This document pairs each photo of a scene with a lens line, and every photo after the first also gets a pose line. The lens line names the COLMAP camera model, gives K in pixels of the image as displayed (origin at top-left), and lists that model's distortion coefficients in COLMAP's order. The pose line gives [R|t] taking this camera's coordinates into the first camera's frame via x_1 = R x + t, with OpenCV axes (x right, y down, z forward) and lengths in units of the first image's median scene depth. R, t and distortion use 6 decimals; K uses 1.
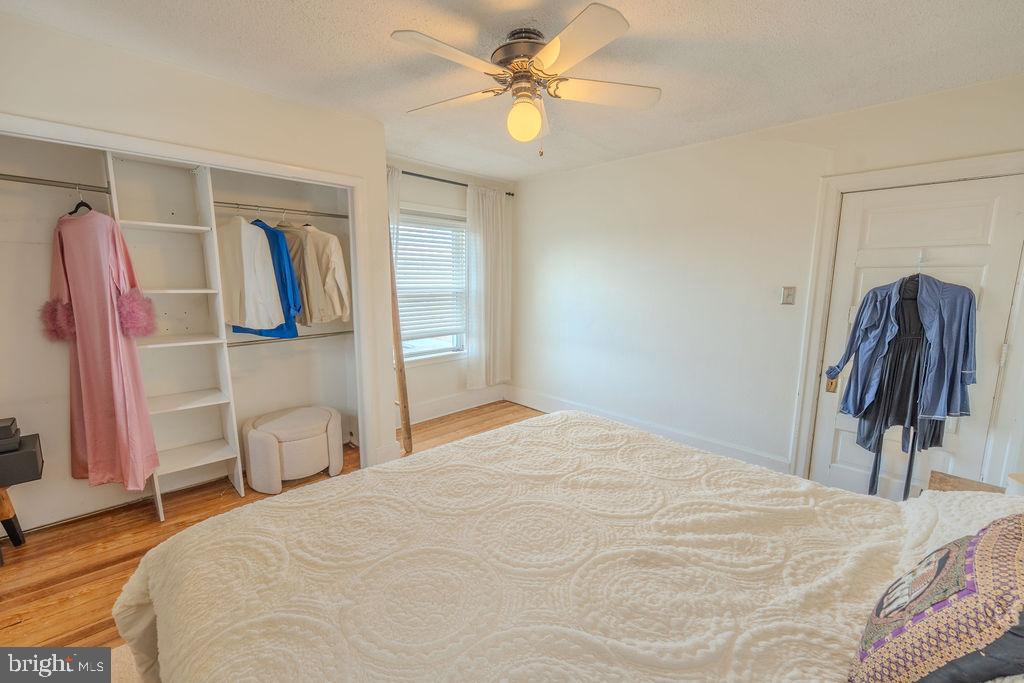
lens RADIAL K [[405.0, 0, 512.0], [0, 405.0, 341.5], [0, 0, 1]] dist [-0.000160, -0.000005]
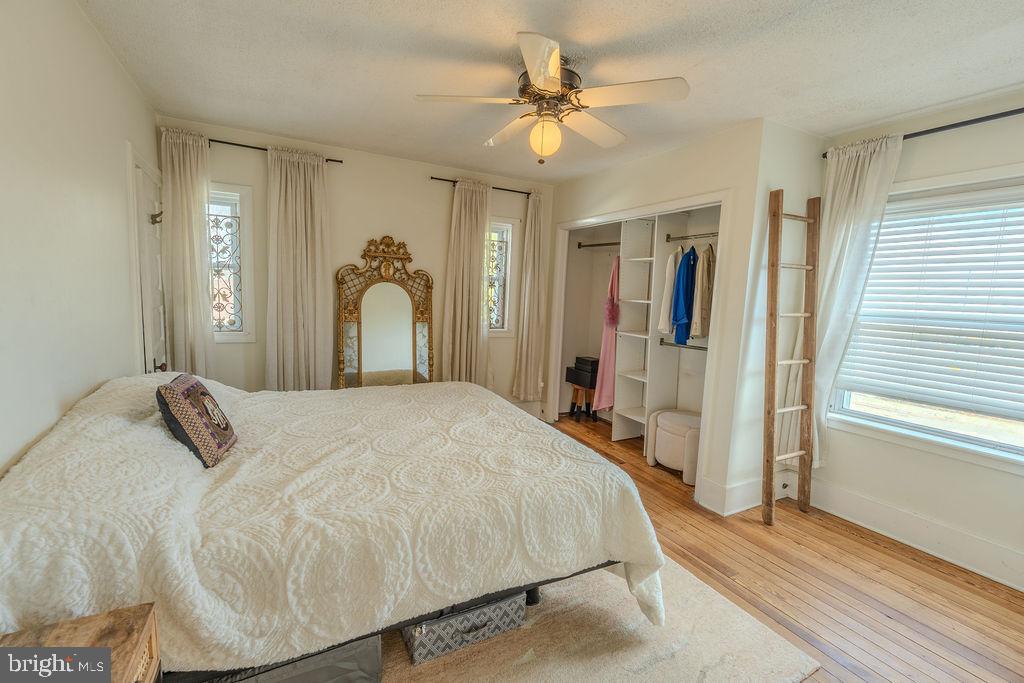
lens RADIAL K [[436.0, 0, 512.0], [0, 436.0, 341.5], [0, 0, 1]] dist [-0.000904, -0.000107]
pose [[-0.257829, 0.094183, -0.961589, 0.890246], [-0.195294, 0.969615, 0.147333, -0.120680], [0.946248, 0.225780, -0.231601, 0.954206]]
